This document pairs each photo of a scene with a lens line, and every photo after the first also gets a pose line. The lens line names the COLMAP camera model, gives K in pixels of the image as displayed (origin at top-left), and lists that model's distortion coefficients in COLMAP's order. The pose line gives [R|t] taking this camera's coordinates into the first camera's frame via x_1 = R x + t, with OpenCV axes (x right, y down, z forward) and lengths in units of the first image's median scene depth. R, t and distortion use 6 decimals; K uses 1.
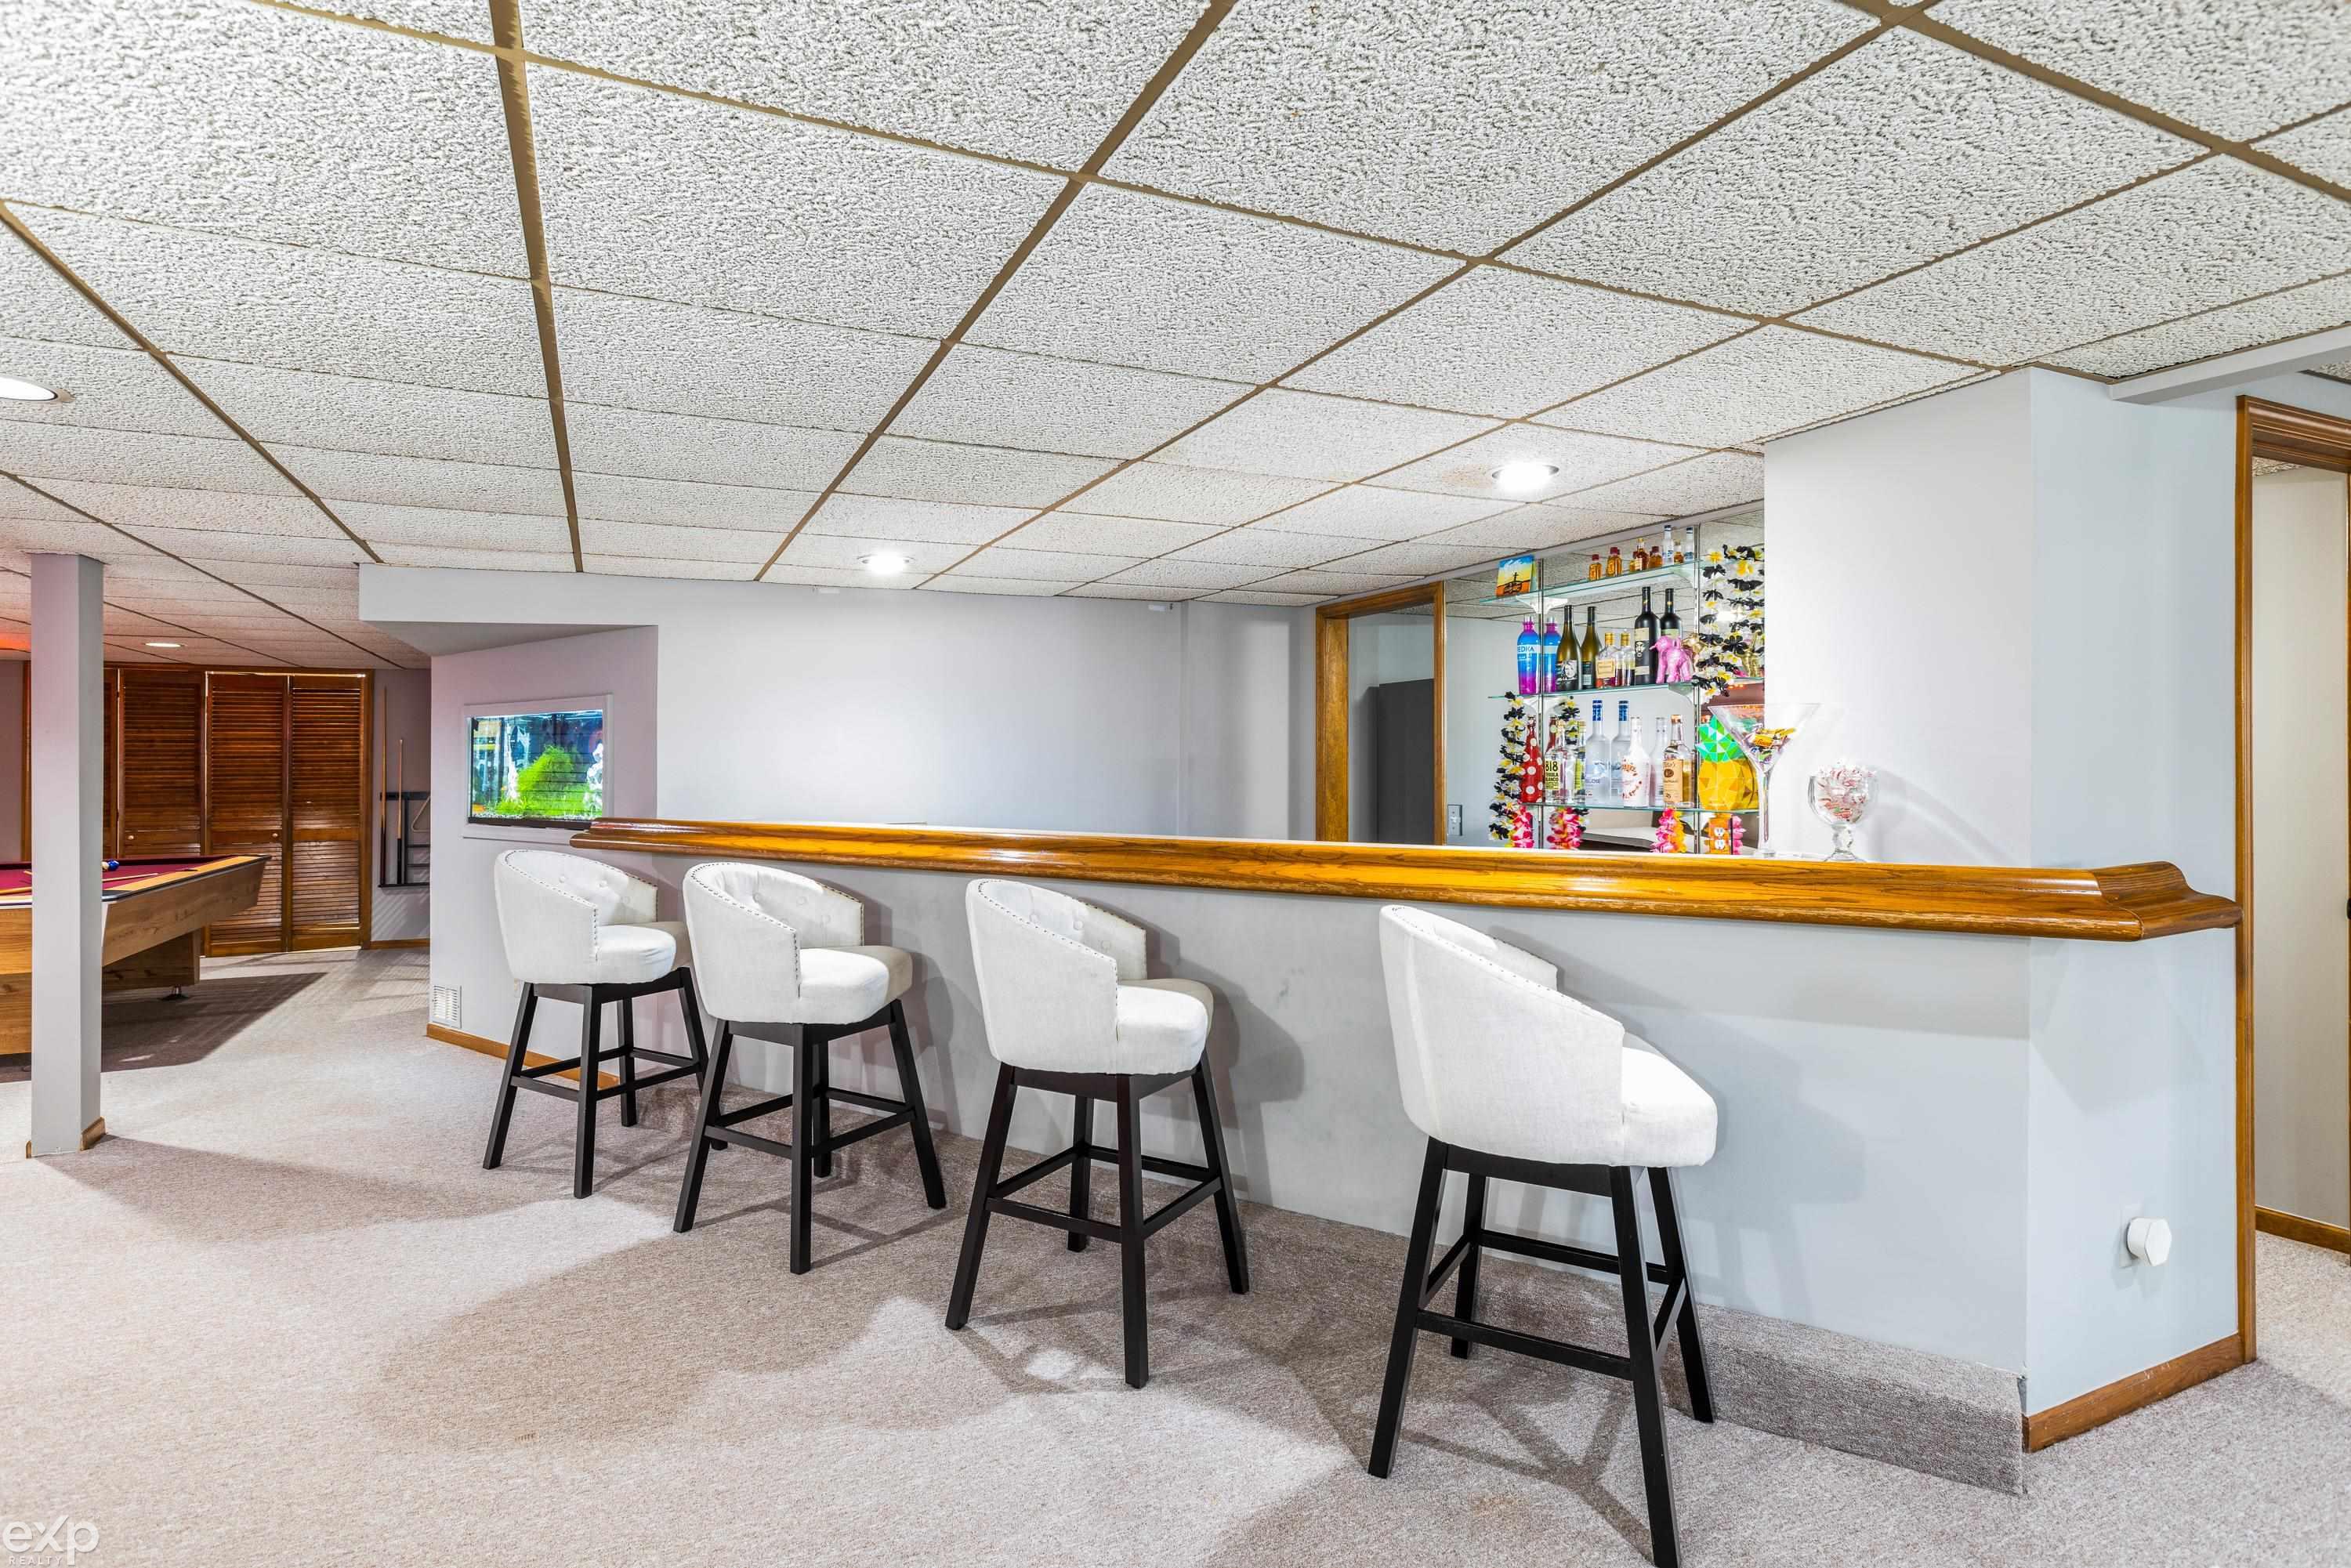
lens RADIAL K [[1141.7, 0, 1266.3], [0, 1141.7, 742.3], [0, 0, 1]] dist [0.003749, 0.000004]
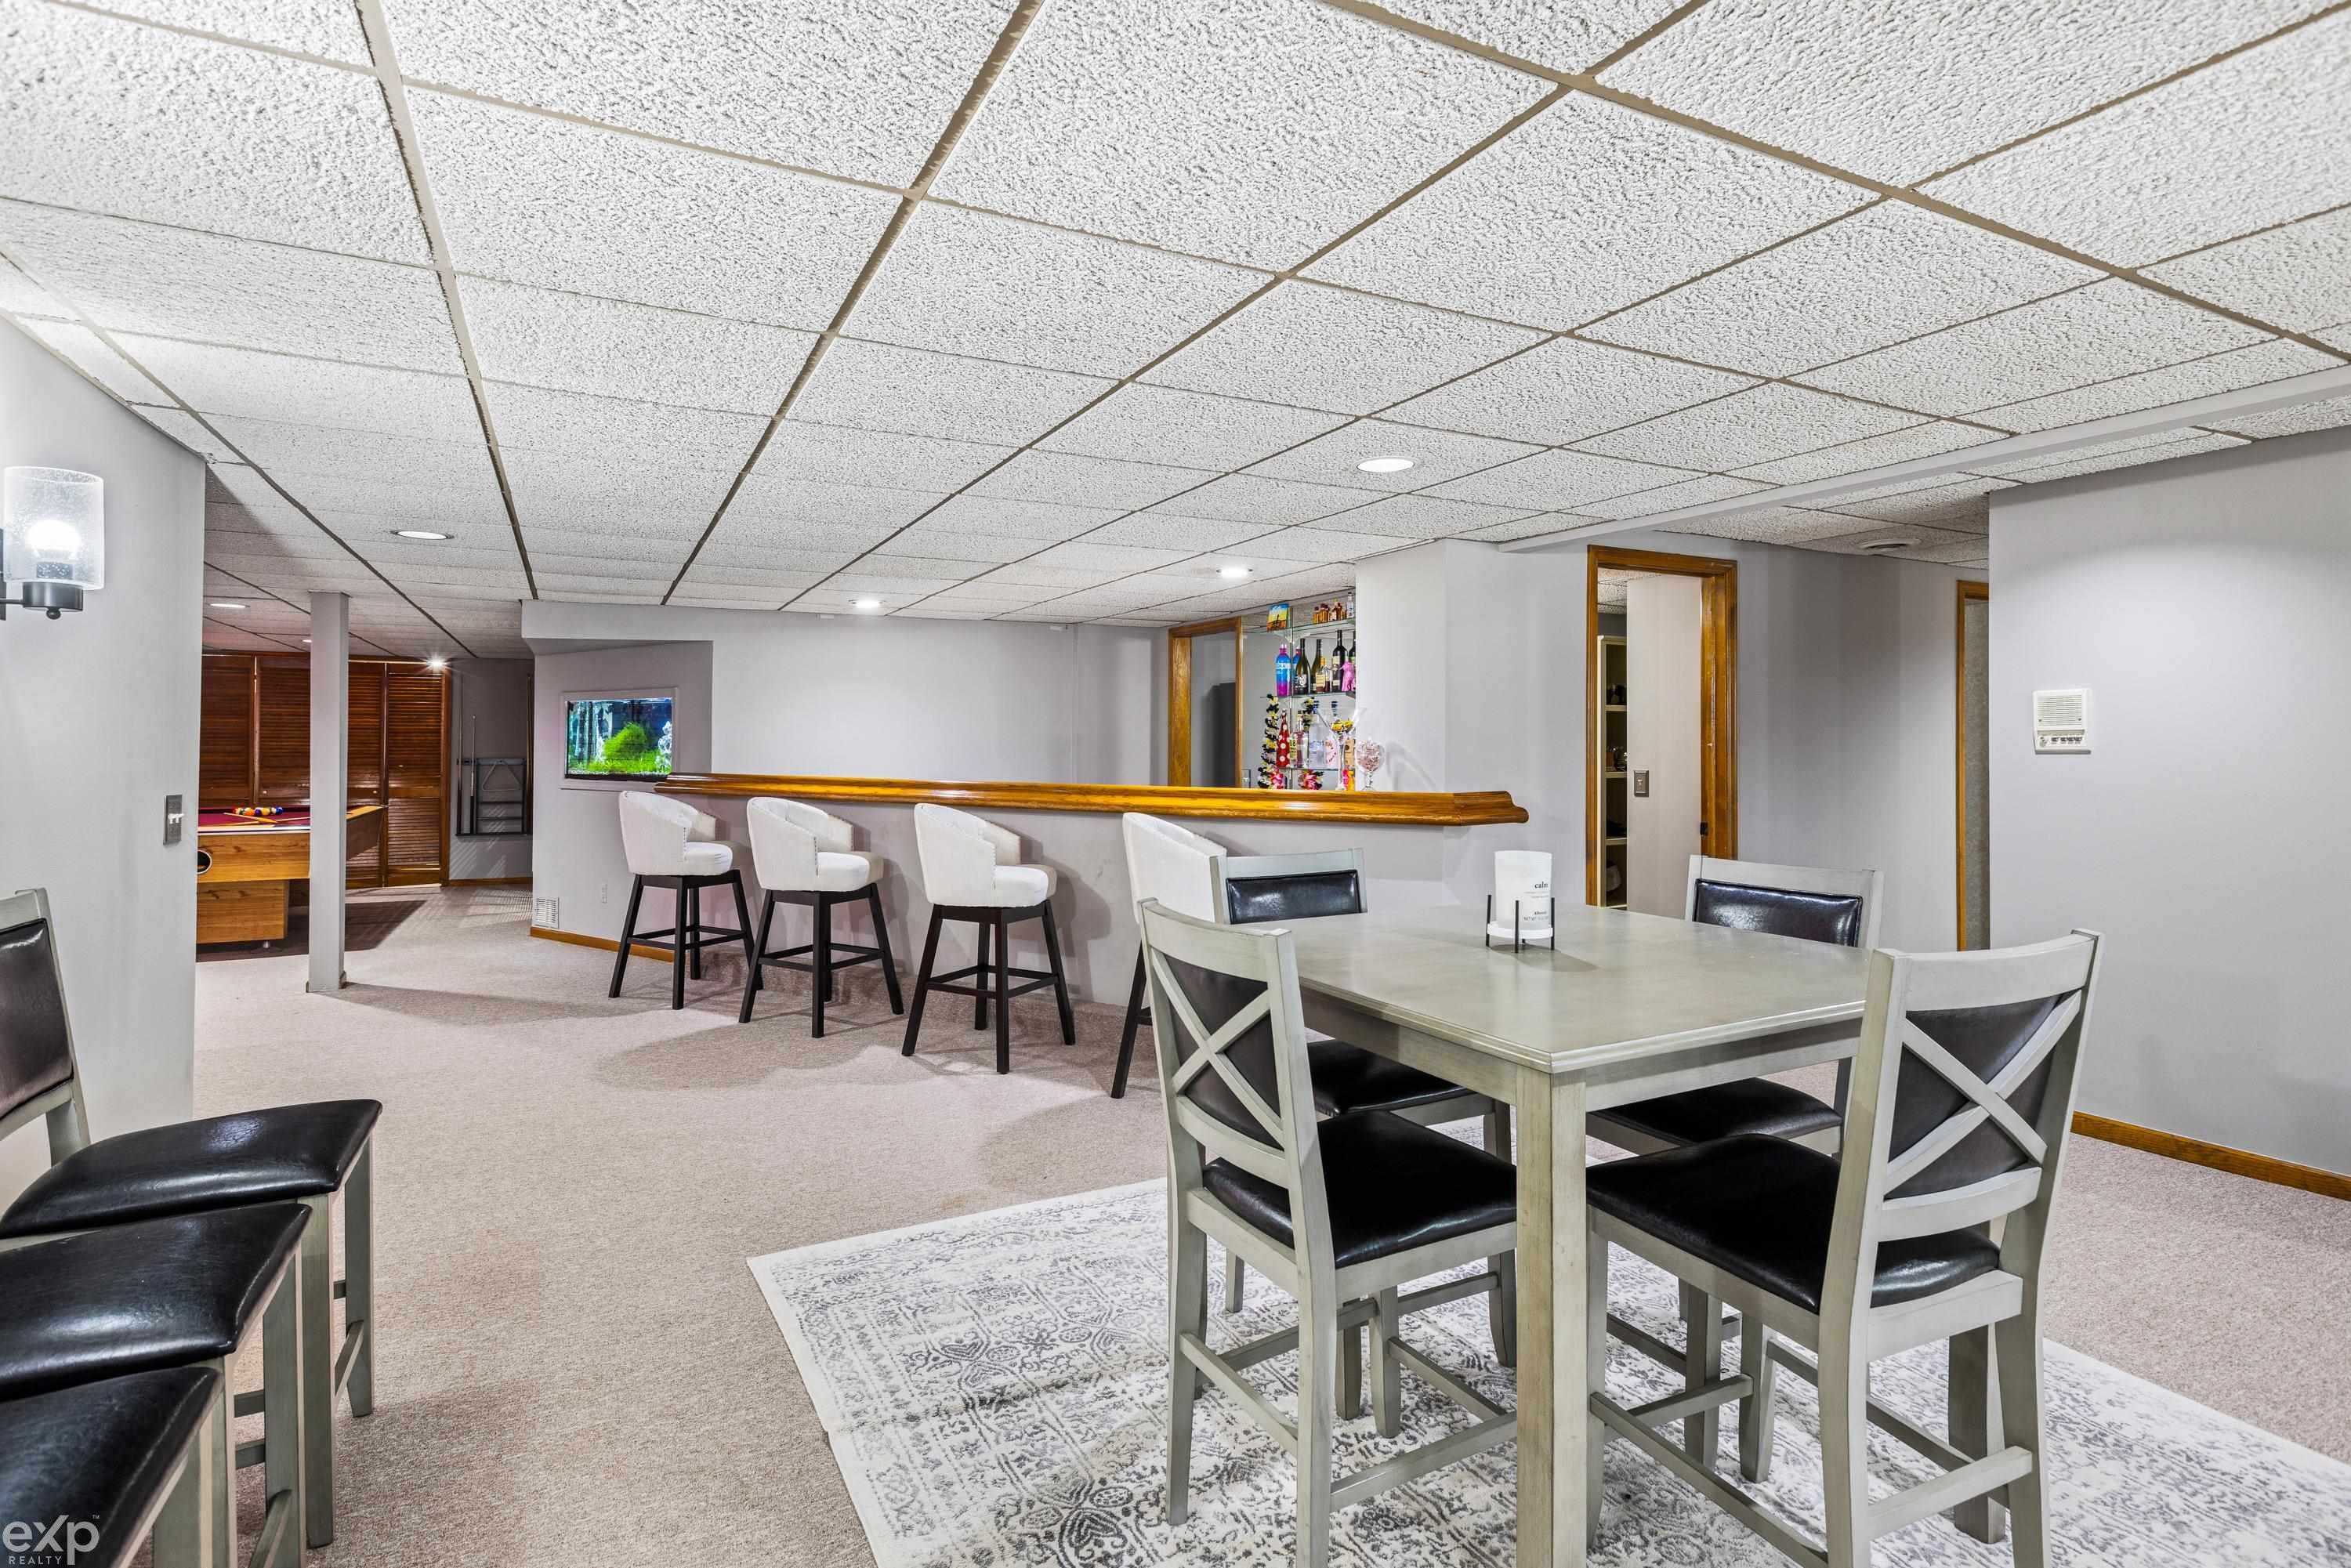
lens RADIAL K [[1141.7, 0, 1157.0], [0, 1141.7, 751.5], [0, 0, 1]] dist [0.003749, 0.000004]
pose [[0.997878, 0.011551, -0.064078, 0.161227], [-0.010026, 0.999660, 0.024081, -0.003186], [0.064334, -0.023388, 0.997654, -0.529533]]
